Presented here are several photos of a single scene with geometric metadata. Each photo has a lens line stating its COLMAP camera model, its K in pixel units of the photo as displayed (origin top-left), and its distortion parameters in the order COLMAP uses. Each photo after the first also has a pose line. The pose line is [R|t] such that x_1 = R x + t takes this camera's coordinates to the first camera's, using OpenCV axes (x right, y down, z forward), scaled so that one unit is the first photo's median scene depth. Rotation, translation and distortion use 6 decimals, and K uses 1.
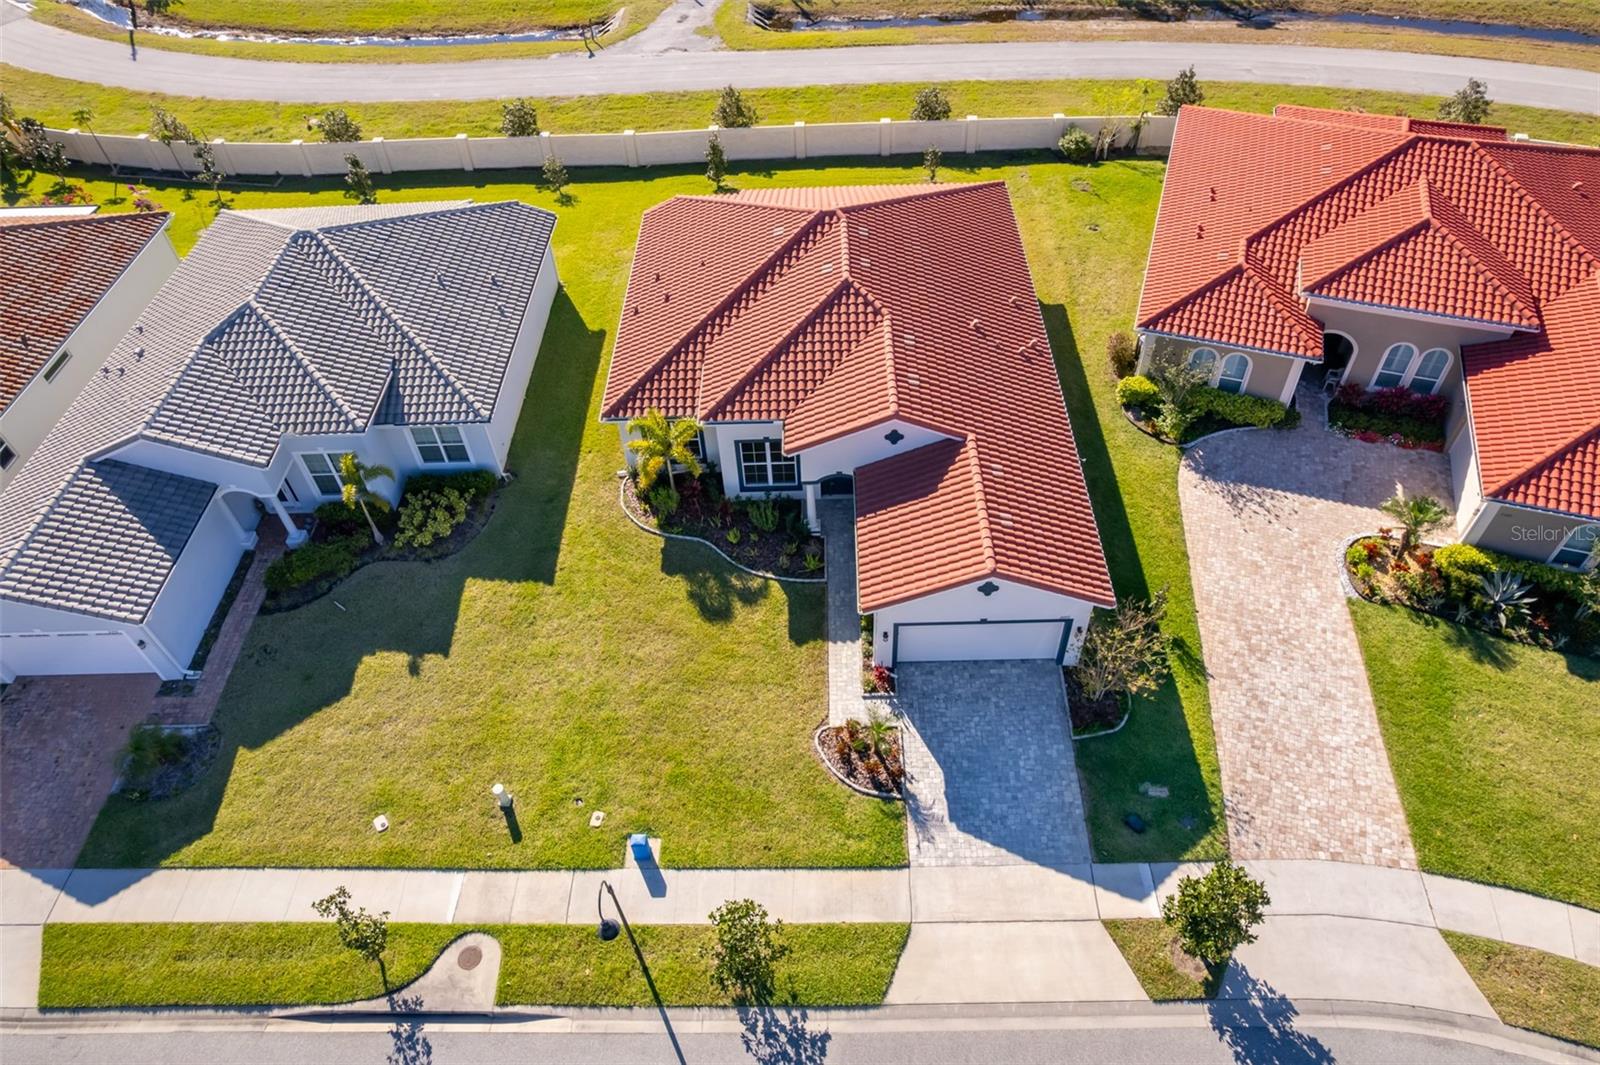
lens RADIAL K [[1027.3, 0, 800.0], [0, 1027.3, 532.5], [0, 0, 1]] dist [-0.082132, 0.071257]
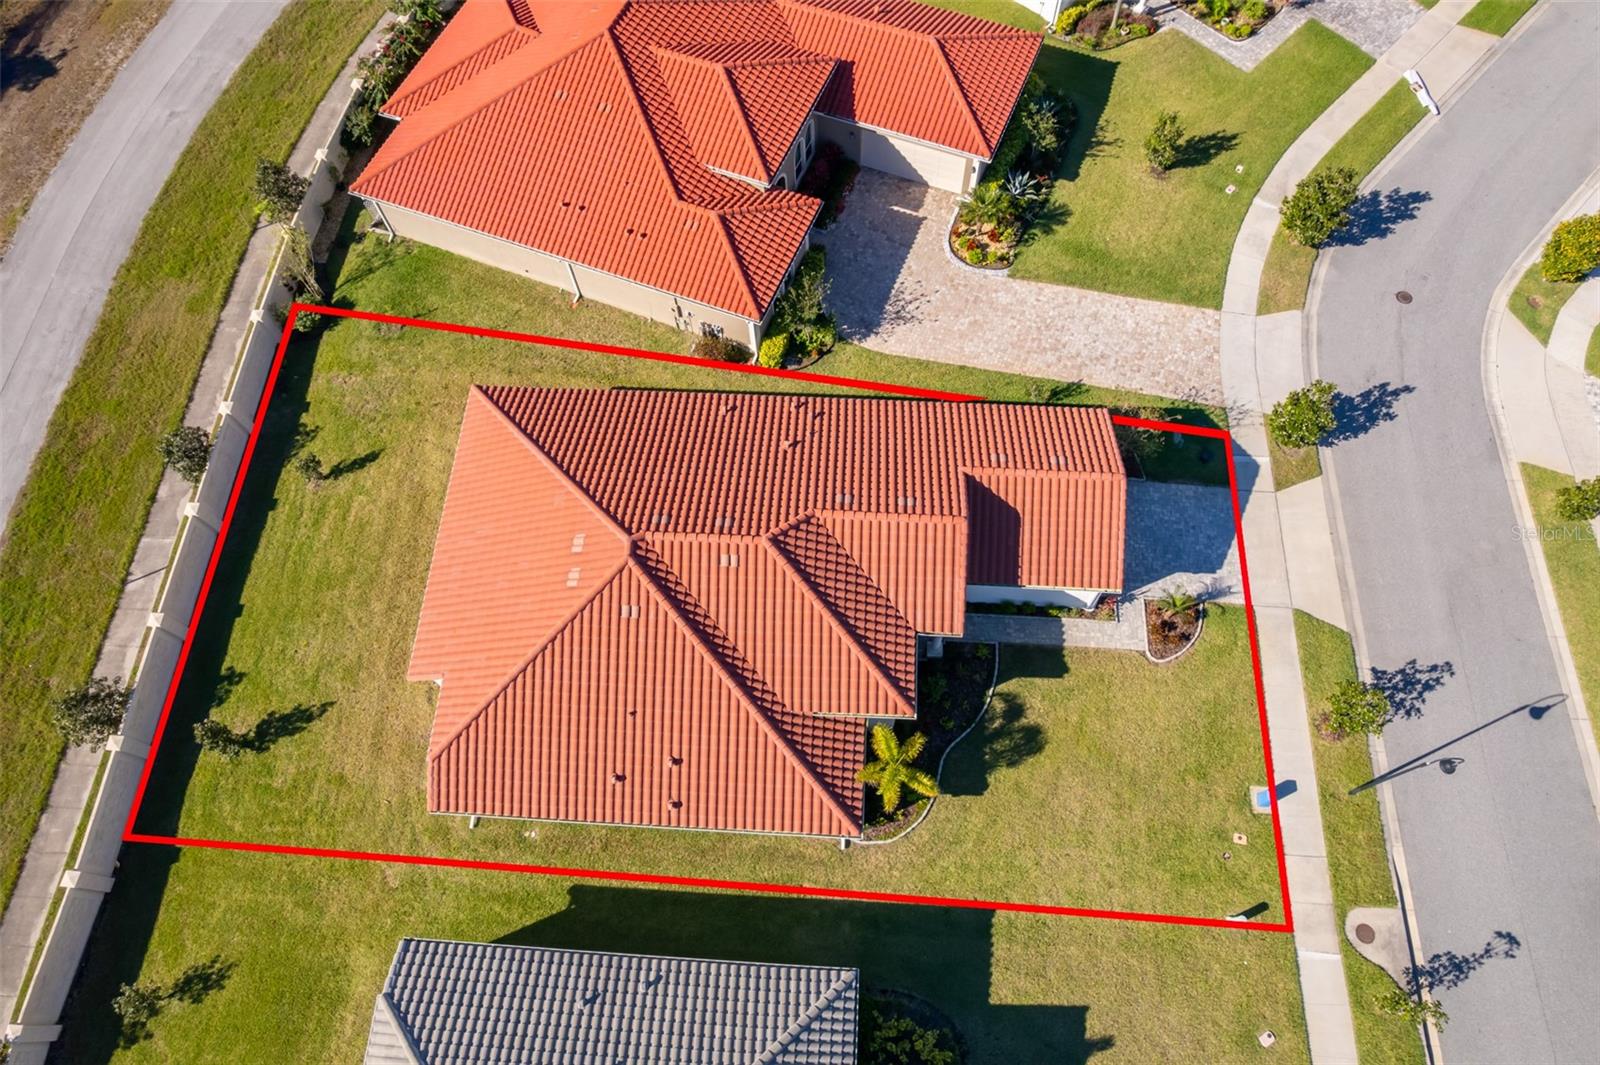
lens RADIAL K [[1027.3, 0, 800.0], [0, 1027.3, 532.5], [0, 0, 1]] dist [-0.082132, 0.071257]
pose [[0.054232, -0.890195, 0.452341, -0.411322], [0.747068, 0.336747, 0.573142, -0.850904], [-0.662532, 0.306847, 0.683298, 0.380425]]
